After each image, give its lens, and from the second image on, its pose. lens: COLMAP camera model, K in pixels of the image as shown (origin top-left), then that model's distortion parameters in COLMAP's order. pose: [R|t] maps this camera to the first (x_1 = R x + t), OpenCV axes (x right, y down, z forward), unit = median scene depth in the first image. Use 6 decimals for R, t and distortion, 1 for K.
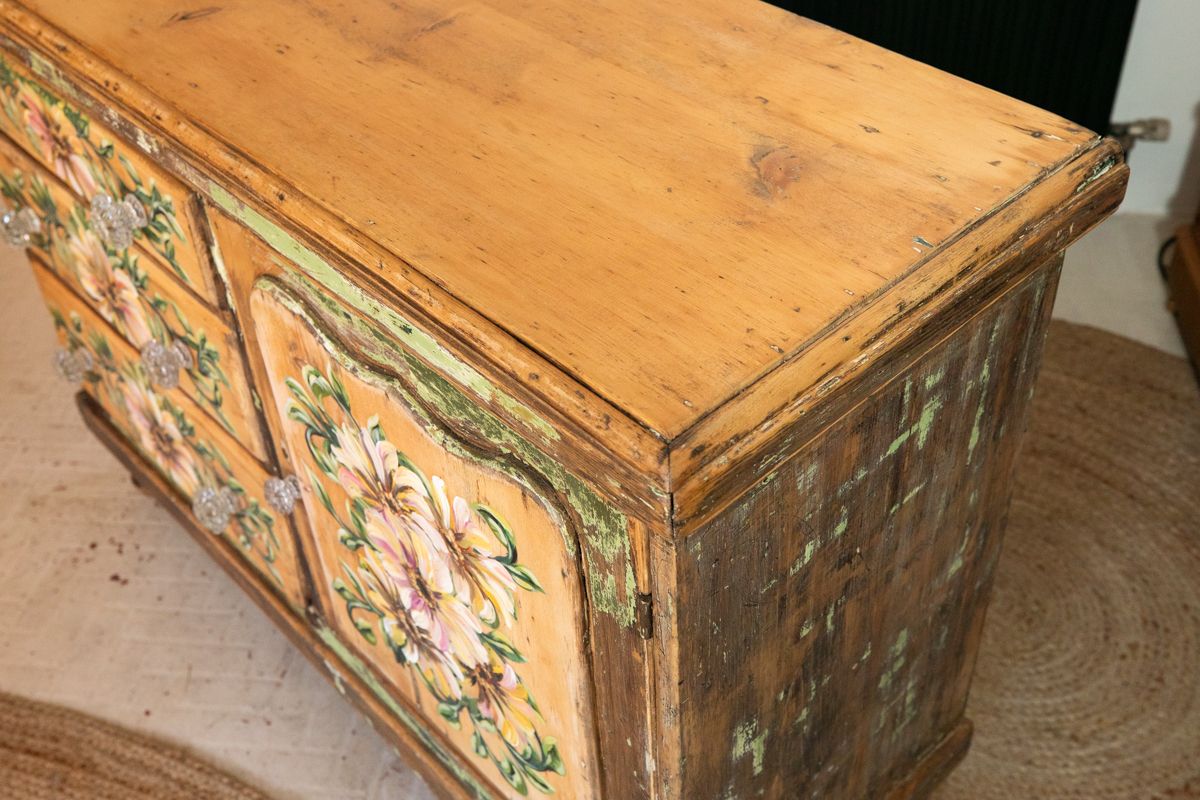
lens RADIAL K [[1303.7, 0, 603.1], [0, 1303.7, 347.2], [0, 0, 1]] dist [0.039700, 0.000000]
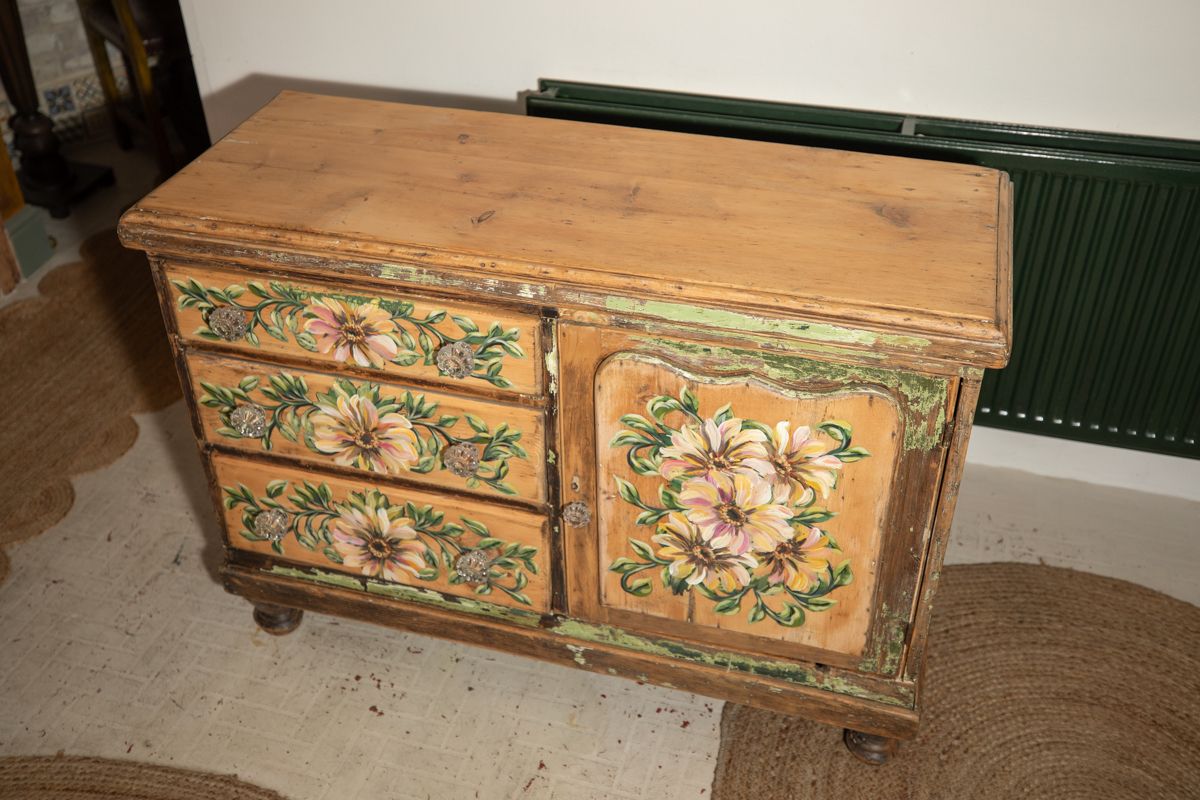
lens RADIAL K [[1208.6, 0, 604.1], [0, 1208.6, 379.6], [0, 0, 1]] dist [0.039664, 0.000000]
pose [[0.857114, -0.258673, 0.445470, -0.938072], [0.302821, 0.952591, -0.029501, 0.017417], [-0.416720, 0.160184, 0.894811, -0.339706]]
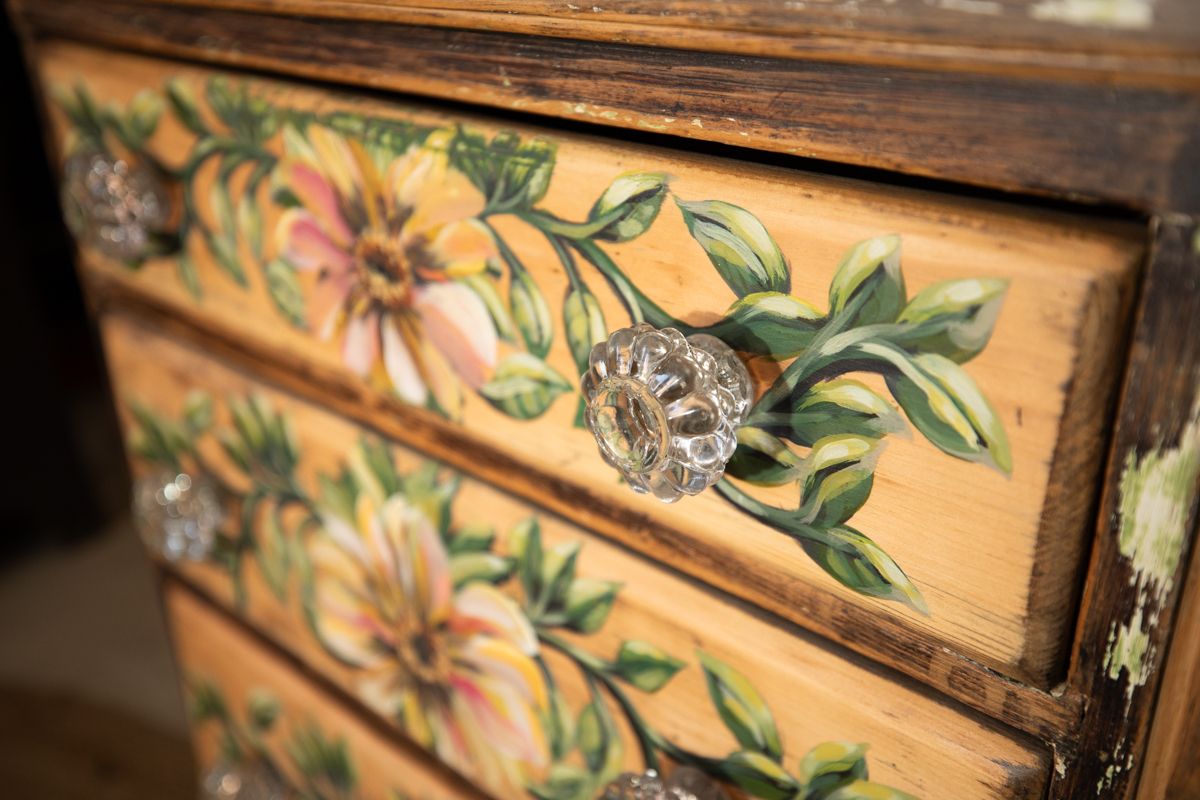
lens RADIAL K [[1131.9, 0, 585.4], [0, 1131.9, 401.7], [0, 0, 1]] dist [0.040185, 0.000000]
pose [[0.997775, -0.020037, 0.063586, -0.451994], [0.035135, 0.968603, -0.246118, -0.033607], [-0.056658, 0.247804, 0.967152, 0.805573]]
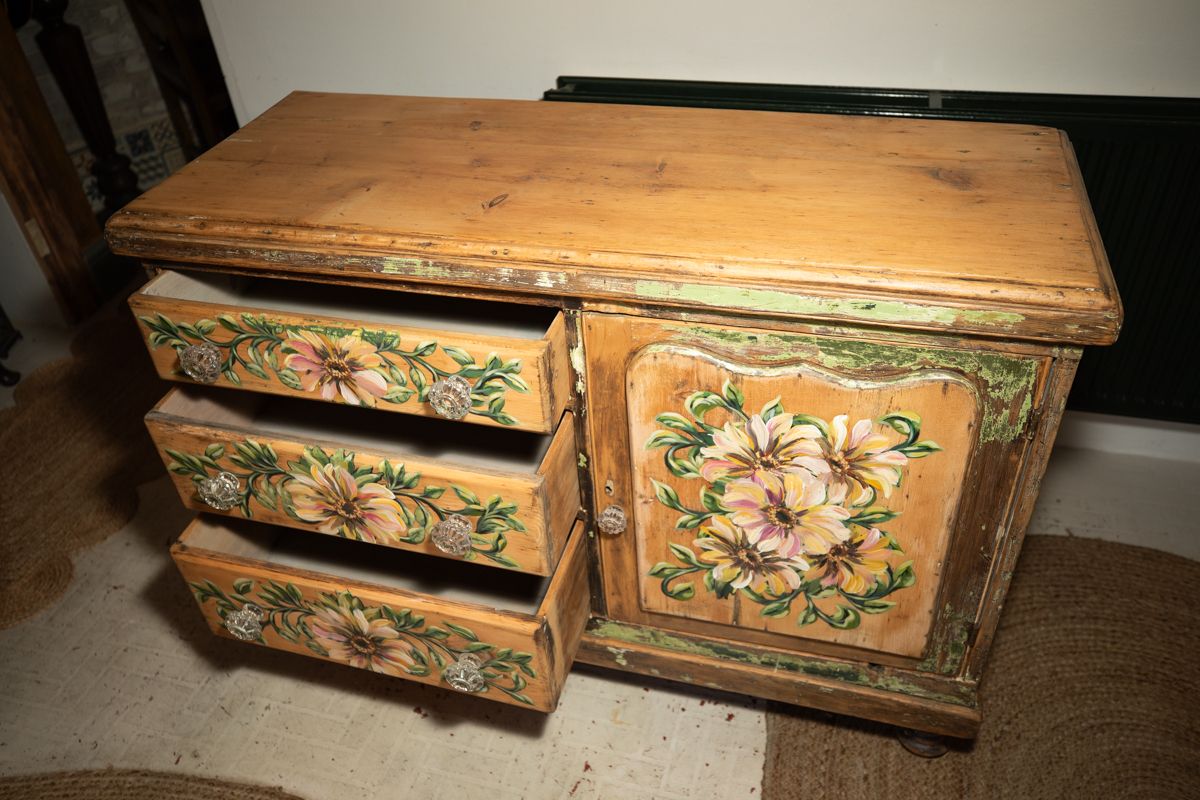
lens RADIAL K [[936.3, 0, 608.4], [0, 936.3, 405.5], [0, 0, 1]] dist [0.000018, 0.012943]
pose [[0.854520, -0.311754, 0.415457, -0.739865], [0.341686, 0.939811, 0.002436, -0.009205], [-0.391210, 0.139874, 0.909610, 0.071203]]
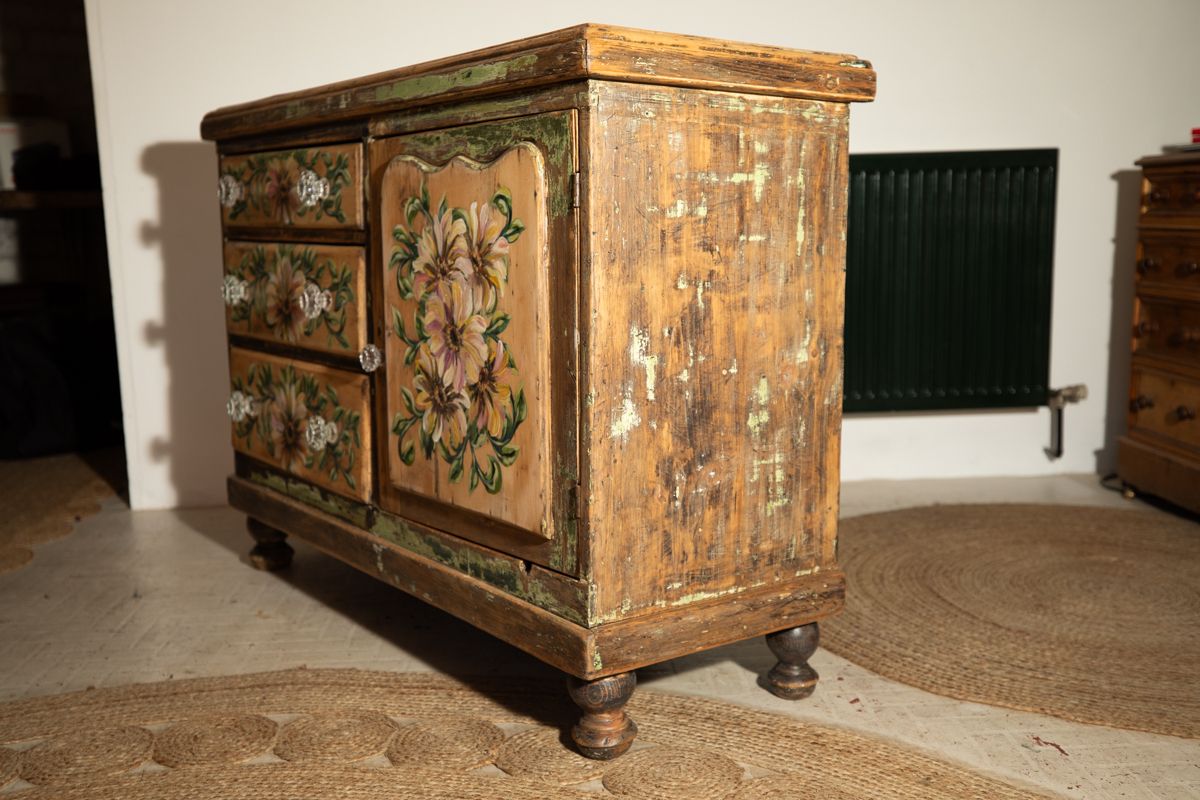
lens RADIAL K [[1224.3, 0, 595.0], [0, 1224.3, 396.9], [0, 0, 1]] dist [0.044855, 0.000000]
pose [[0.992634, 0.058397, -0.106144, 0.193416], [-0.105400, 0.848255, -0.518994, 1.009332], [0.059730, 0.526359, 0.848162, -0.198072]]
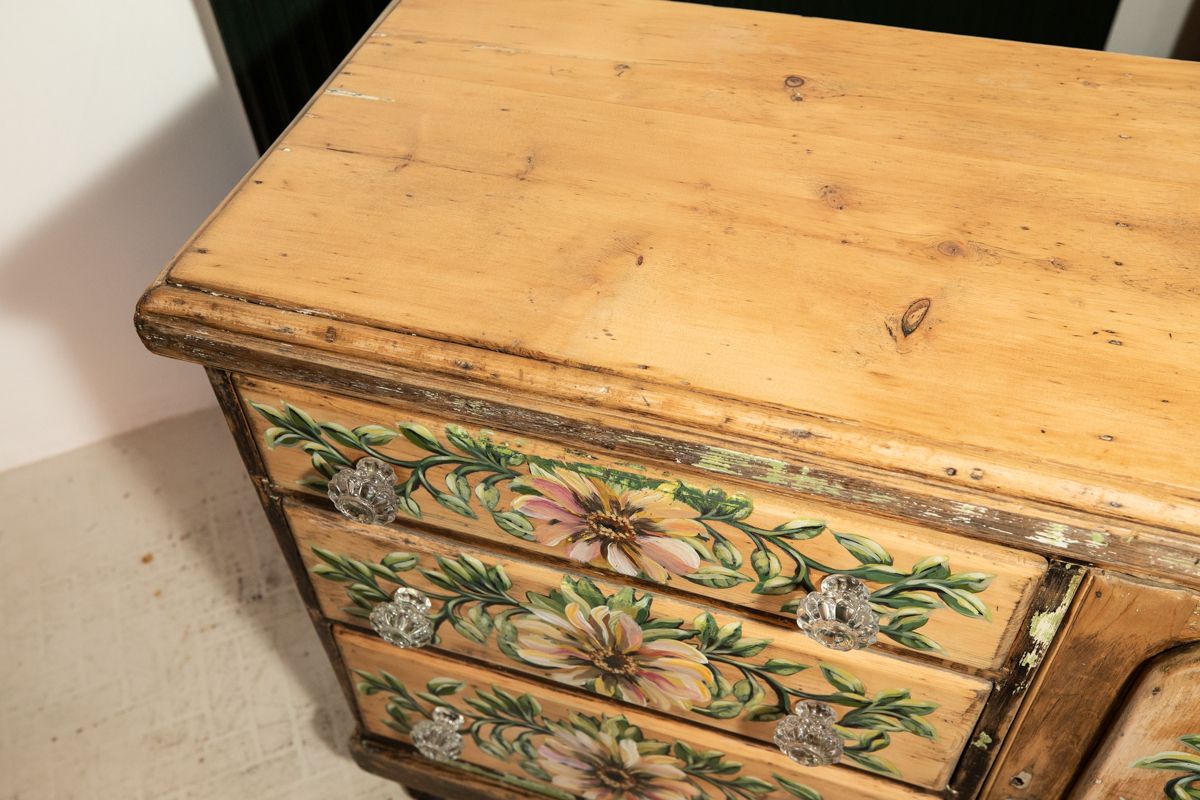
lens RADIAL K [[1131.9, 0, 603.6], [0, 1131.9, 387.9], [0, 0, 1]] dist [0.040185, 0.000000]
pose [[0.876970, -0.340914, 0.338675, -0.723431], [0.303577, 0.939364, 0.159488, -0.391875], [-0.372511, -0.037052, 0.927288, 0.521694]]
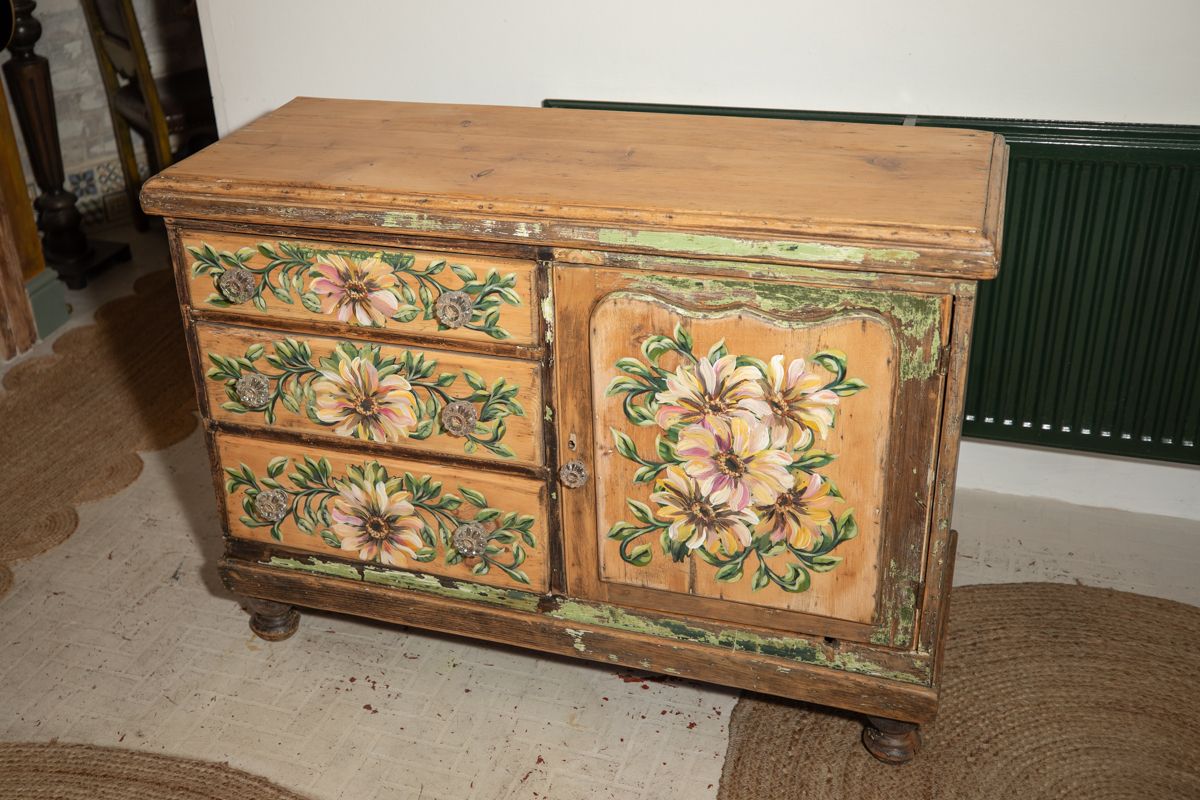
lens RADIAL K [[1303.7, 0, 527.8], [0, 1303.7, 361.5], [0, 0, 1]] dist [0.039700, 0.000000]
pose [[0.890290, -0.191929, 0.412974, -1.036926], [0.294410, 0.934428, -0.200415, 0.323349], [-0.347430, 0.300011, 0.888418, -0.409195]]
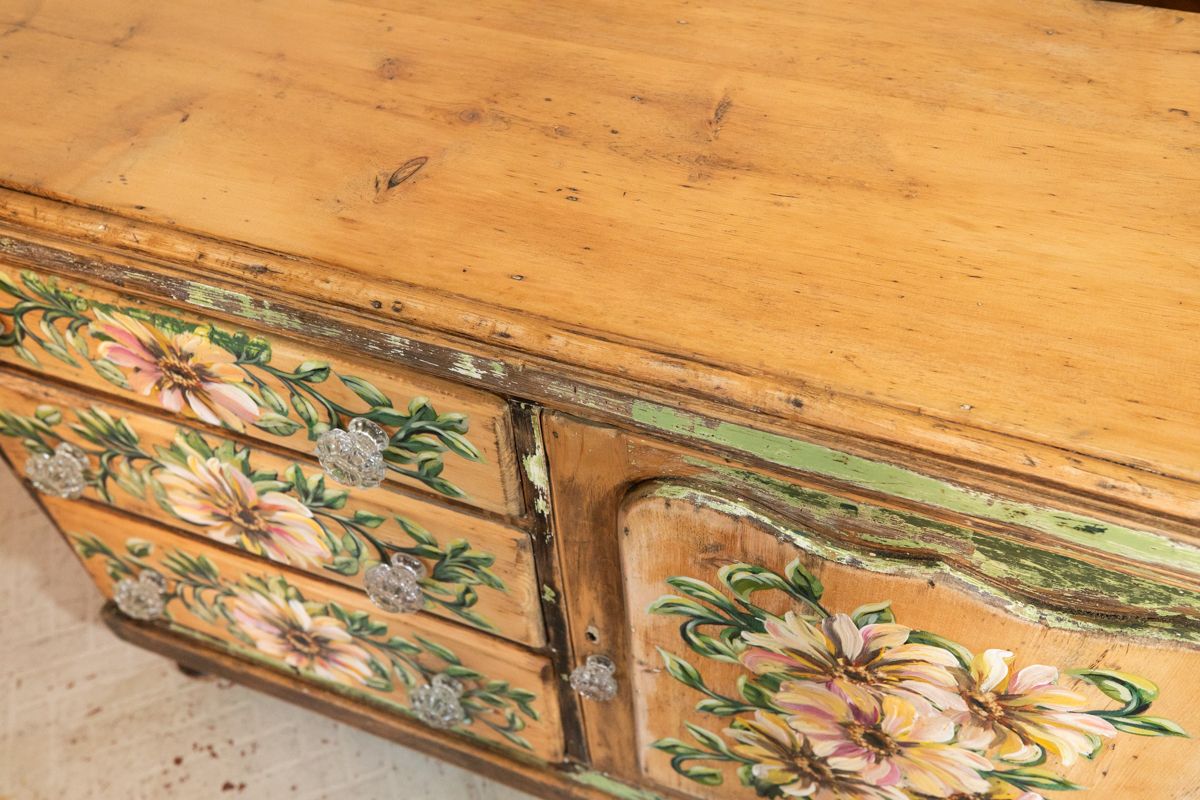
lens RADIAL K [[1131.9, 0, 604.7], [0, 1131.9, 394.6], [0, 0, 1]] dist [0.040185, 0.000000]
pose [[0.905184, -0.317005, 0.283107, -0.459735], [0.276805, 0.945169, 0.173303, -0.228603], [-0.322522, -0.078506, 0.943301, 0.352840]]
